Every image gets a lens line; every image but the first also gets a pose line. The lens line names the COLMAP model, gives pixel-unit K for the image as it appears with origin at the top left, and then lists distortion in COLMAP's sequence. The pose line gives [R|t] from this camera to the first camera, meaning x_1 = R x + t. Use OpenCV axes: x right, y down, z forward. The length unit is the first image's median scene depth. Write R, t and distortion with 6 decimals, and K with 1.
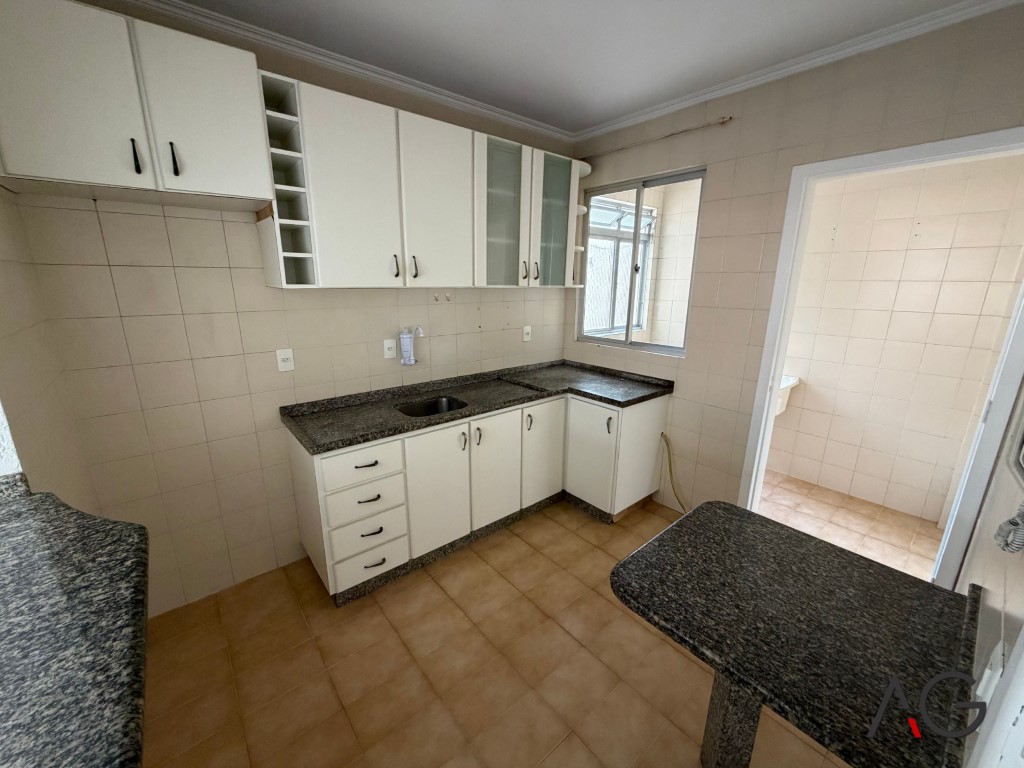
lens RADIAL K [[407.4, 0, 509.9], [0, 407.4, 383.6], [0, 0, 1]] dist [0.000424, 0.000267]
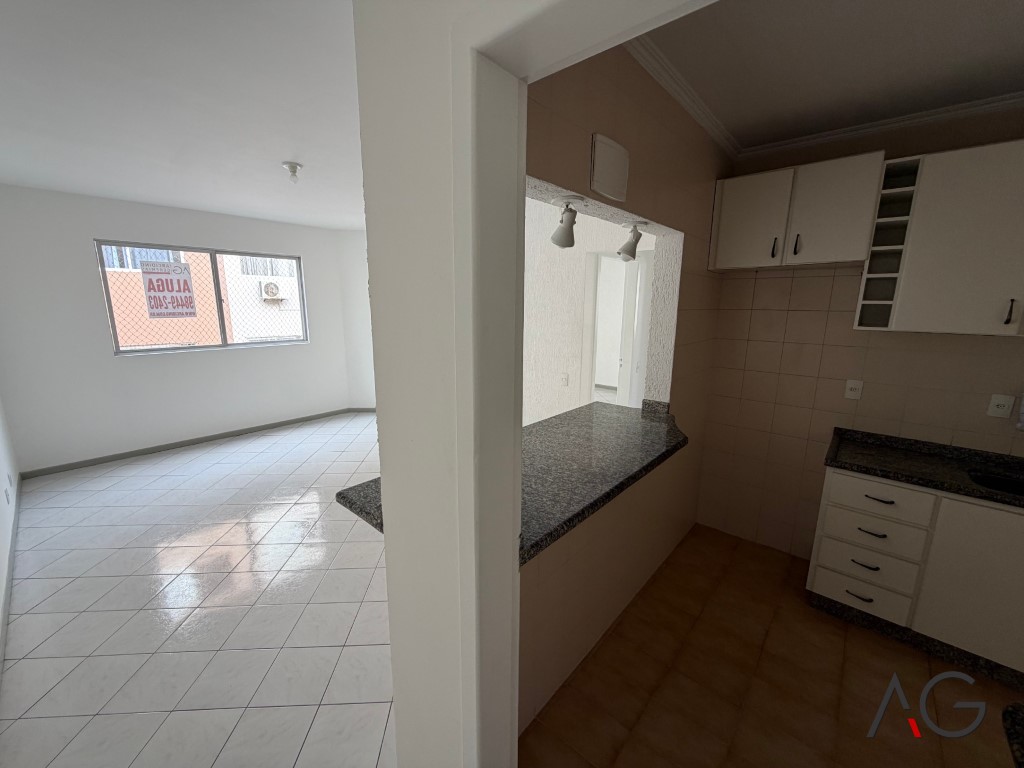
lens RADIAL K [[407.4, 0, 509.9], [0, 407.4, 383.6], [0, 0, 1]] dist [0.000424, 0.000267]
pose [[0.149401, 0.189069, -0.970532, 0.436822], [-0.253120, 0.956155, 0.147303, 0.002071], [0.955829, 0.223654, 0.190707, -0.156908]]
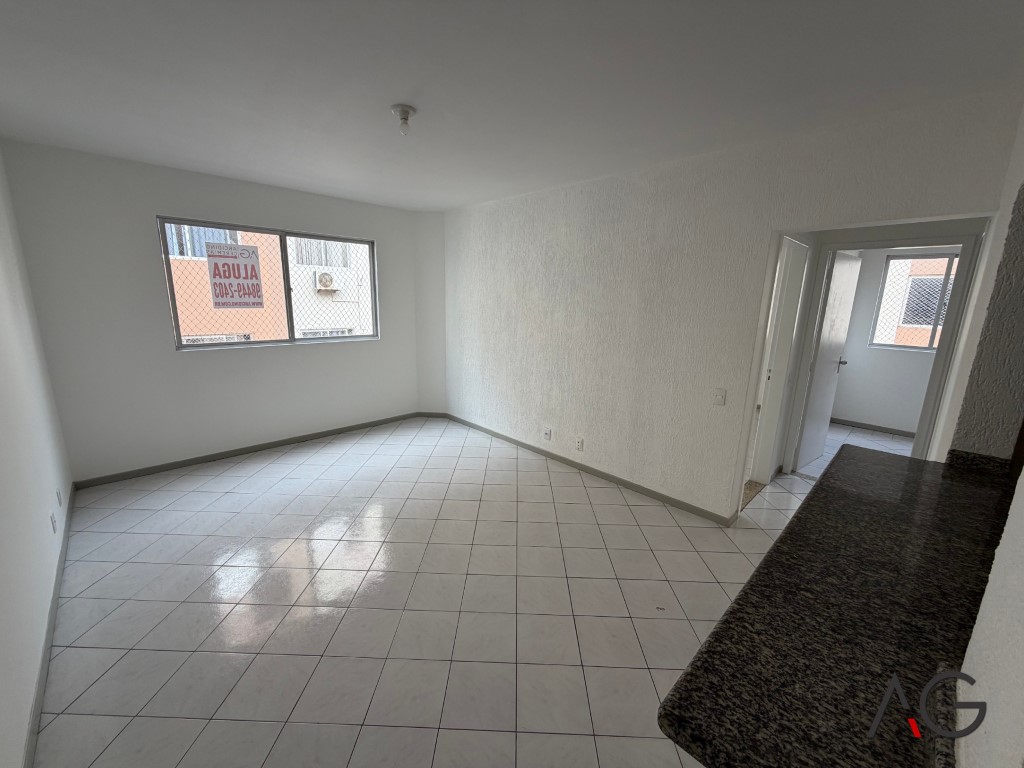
lens RADIAL K [[407.4, 0, 509.9], [0, 407.4, 383.6], [0, 0, 1]] dist [0.000424, 0.000267]
pose [[0.070016, 0.204618, -0.976335, 0.003280], [-0.270297, 0.946014, 0.178880, 0.093790], [0.960228, 0.251376, 0.121544, -0.472452]]
